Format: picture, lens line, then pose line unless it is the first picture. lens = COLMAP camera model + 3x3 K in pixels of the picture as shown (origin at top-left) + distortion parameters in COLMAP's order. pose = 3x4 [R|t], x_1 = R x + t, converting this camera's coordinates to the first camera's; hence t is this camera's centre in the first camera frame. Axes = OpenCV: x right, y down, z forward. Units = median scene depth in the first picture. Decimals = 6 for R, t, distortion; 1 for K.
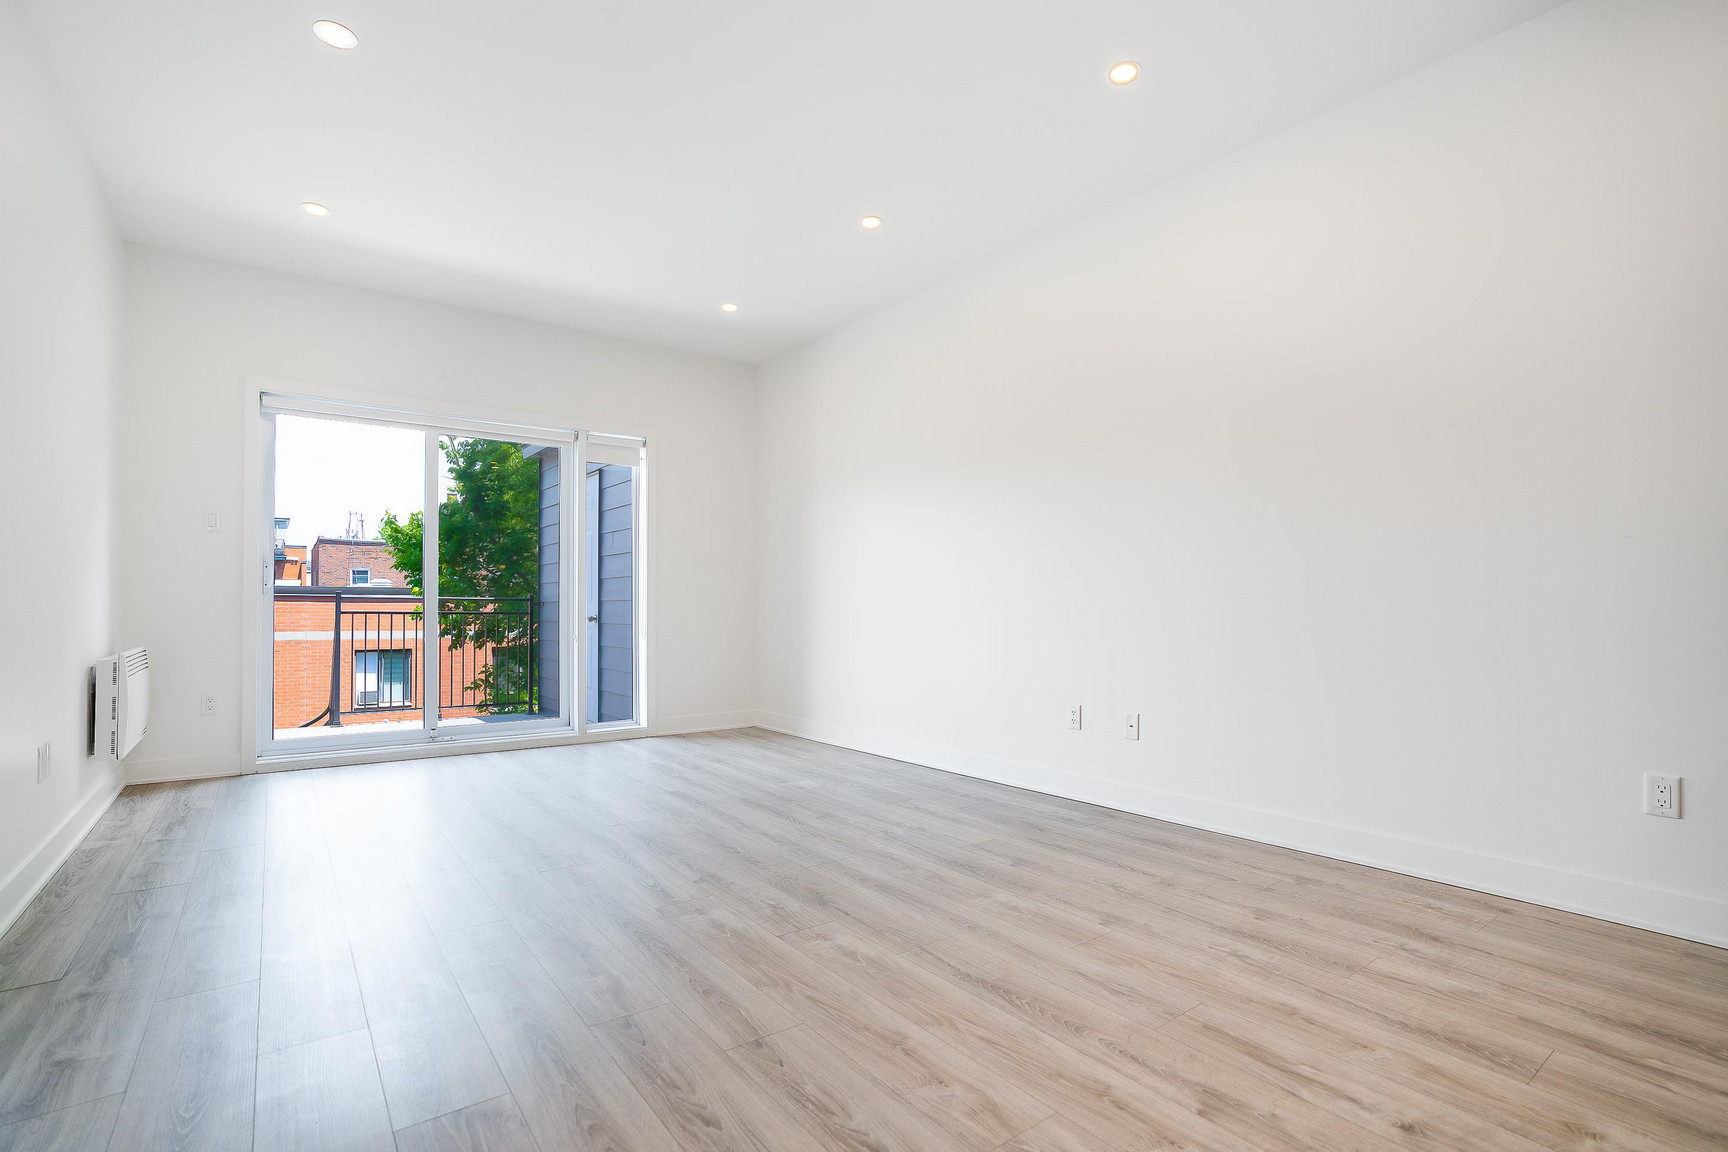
lens RADIAL K [[819.7, 0, 845.1], [0, 819.7, 594.0], [0, 0, 1]] dist [-0.048062, 0.022023]
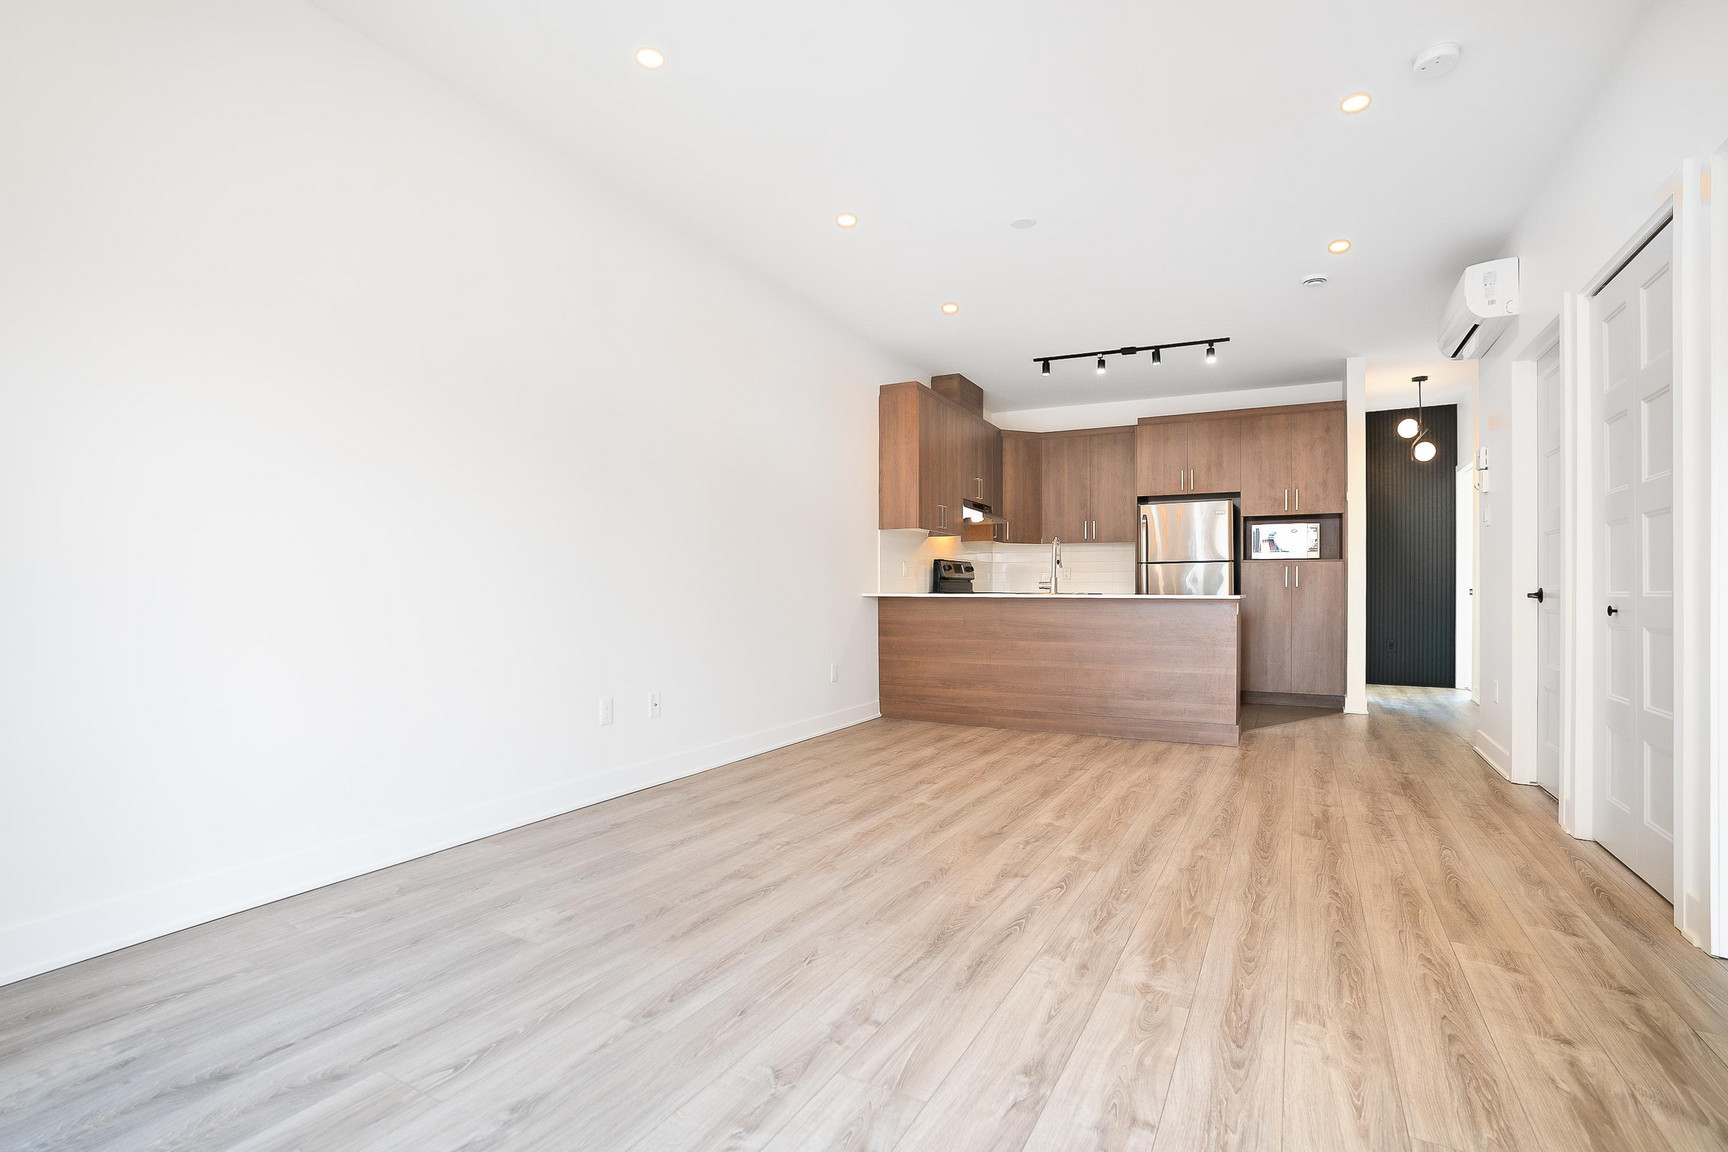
lens RADIAL K [[761.4, 0, 930.0], [0, 761.4, 585.6], [0, 0, 1]] dist [-0.030173, 0.000697]
pose [[-0.470899, 0.003930, 0.882178, -1.015079], [-0.017222, 0.999759, -0.013646, 0.014794], [-0.882019, -0.021619, -0.470717, 1.656887]]
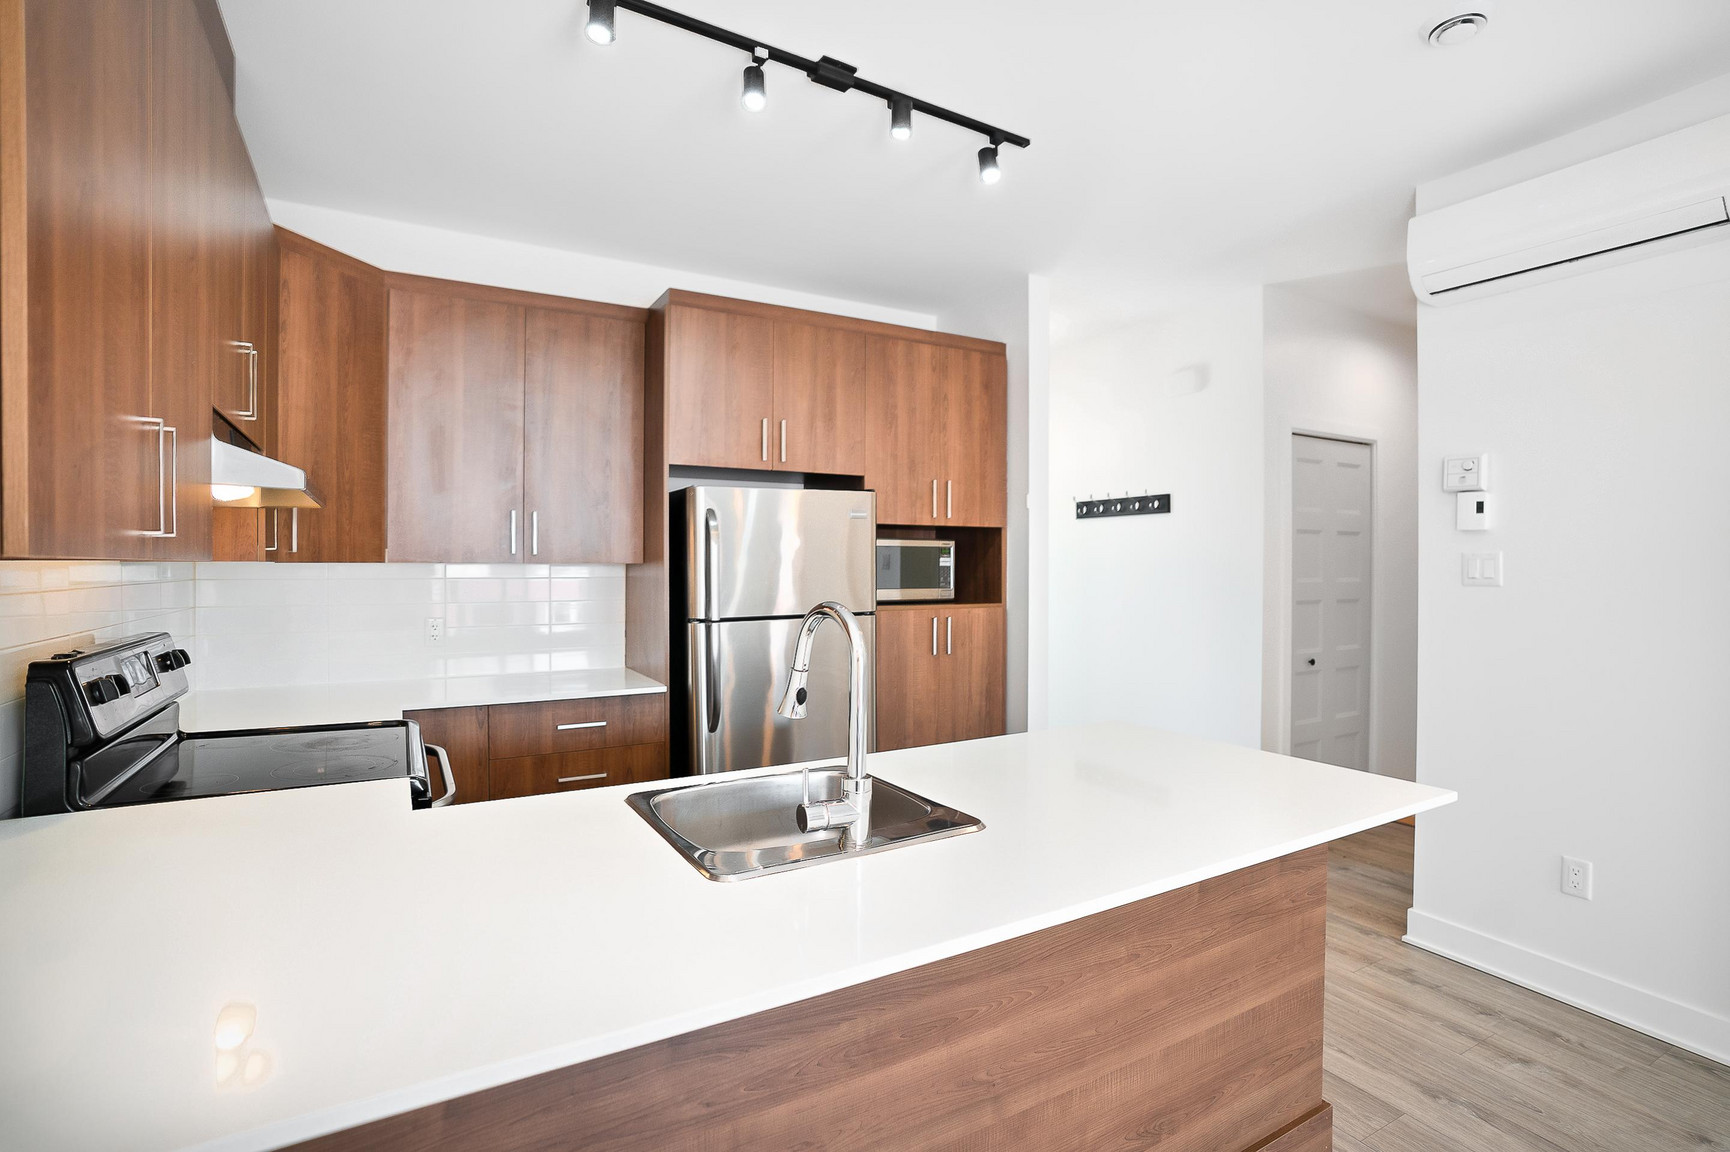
lens RADIAL K [[796.7, 0, 874.1], [0, 796.7, 568.7], [0, 0, 1]] dist [-0.059827, 0.018830]
pose [[-0.991992, 0.005455, 0.126187, 0.627638], [0.003121, 0.999820, -0.018689, -0.174495], [-0.126266, -0.018146, -0.991830, 0.883662]]
